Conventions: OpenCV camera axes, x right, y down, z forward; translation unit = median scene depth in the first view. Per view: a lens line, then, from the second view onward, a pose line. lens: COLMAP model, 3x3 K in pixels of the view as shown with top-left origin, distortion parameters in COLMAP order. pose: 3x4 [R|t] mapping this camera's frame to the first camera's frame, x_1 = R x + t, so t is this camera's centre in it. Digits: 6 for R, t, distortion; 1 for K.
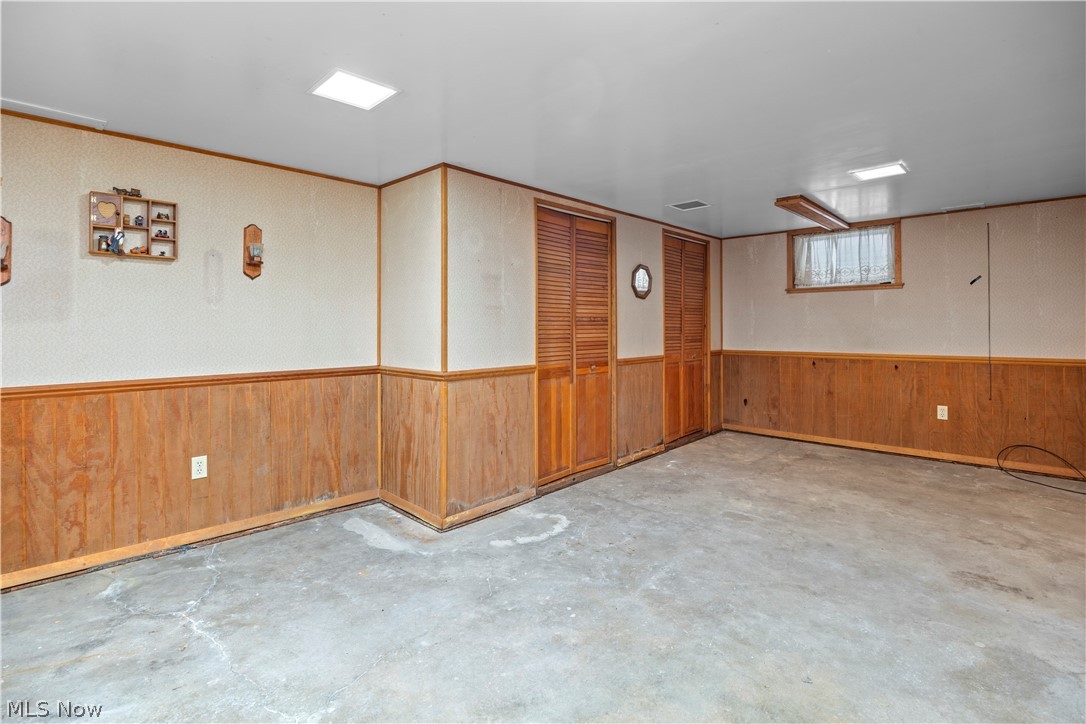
lens RADIAL K [[515.4, 0, 540.0], [0, 515.4, 326.1], [0, 0, 1]] dist [-0.016290, -0.000217]
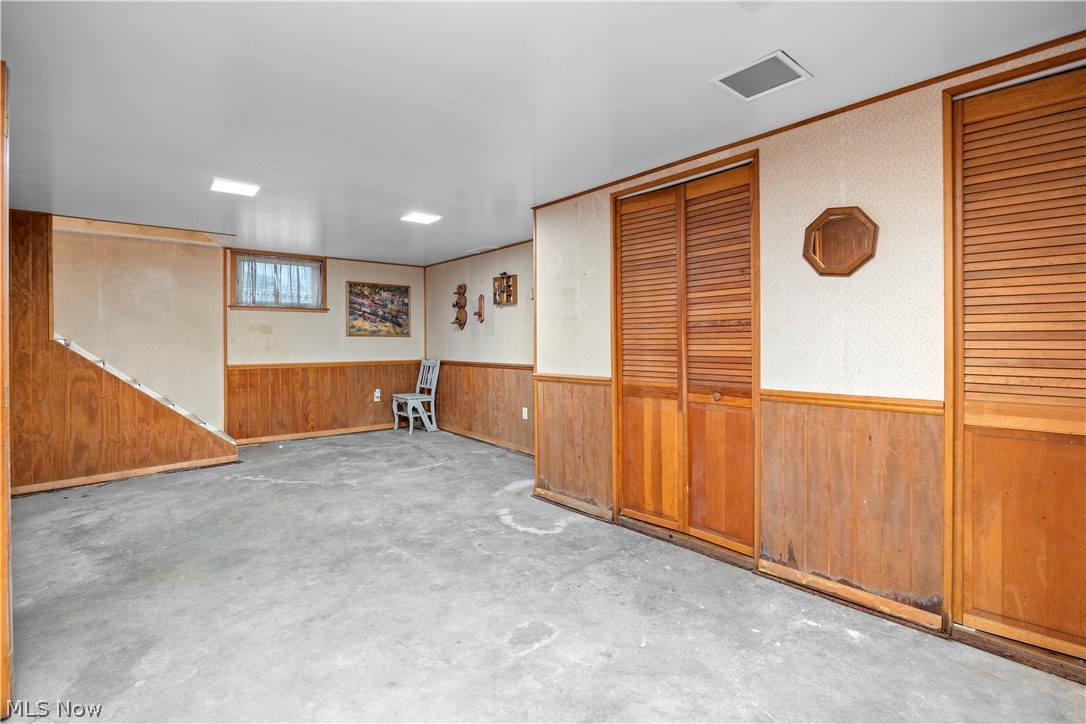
lens RADIAL K [[504.0, 0, 539.5], [0, 504.0, 346.2], [0, 0, 1]] dist [-0.019409, -0.000379]
pose [[-0.102932, 0.013009, -0.994603, 0.957837], [0.007939, 0.999893, 0.012256, 0.008146], [0.994657, -0.006635, -0.103025, 1.038250]]
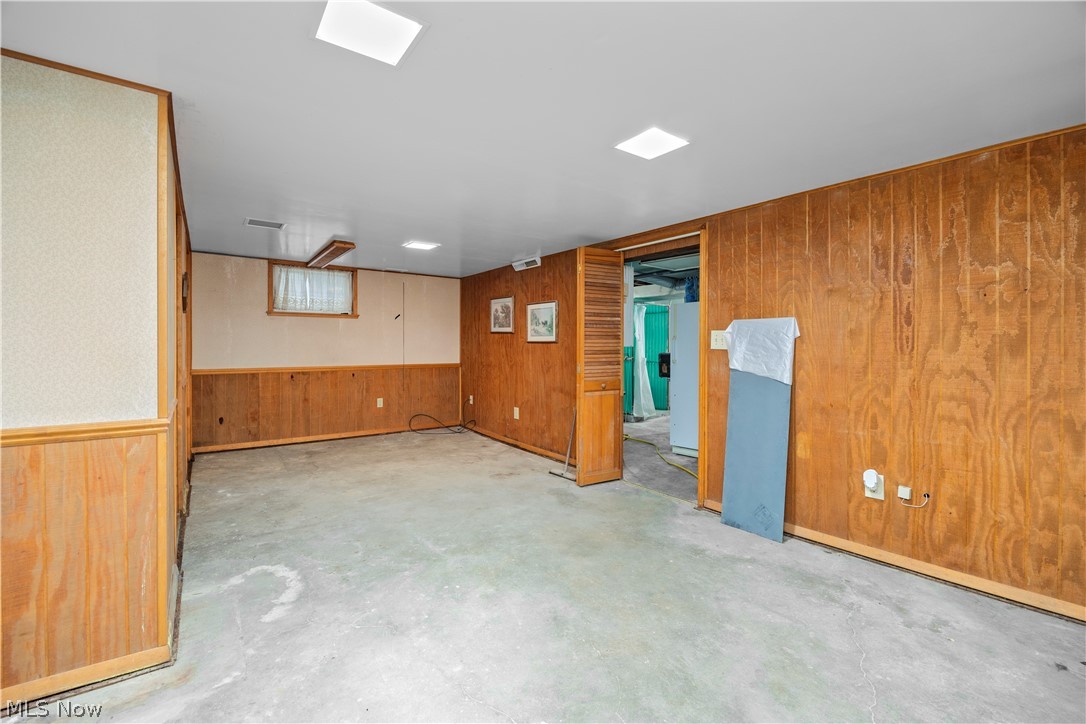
lens RADIAL K [[454.3, 0, 543.0], [0, 454.3, 362.0], [0, 0, 1]] dist [-0.014909, -0.000388]
pose [[0.153599, -0.033960, 0.987550, -0.599354], [-0.007678, 0.999338, 0.035560, -0.003578], [-0.988103, -0.013044, 0.153236, 0.408910]]
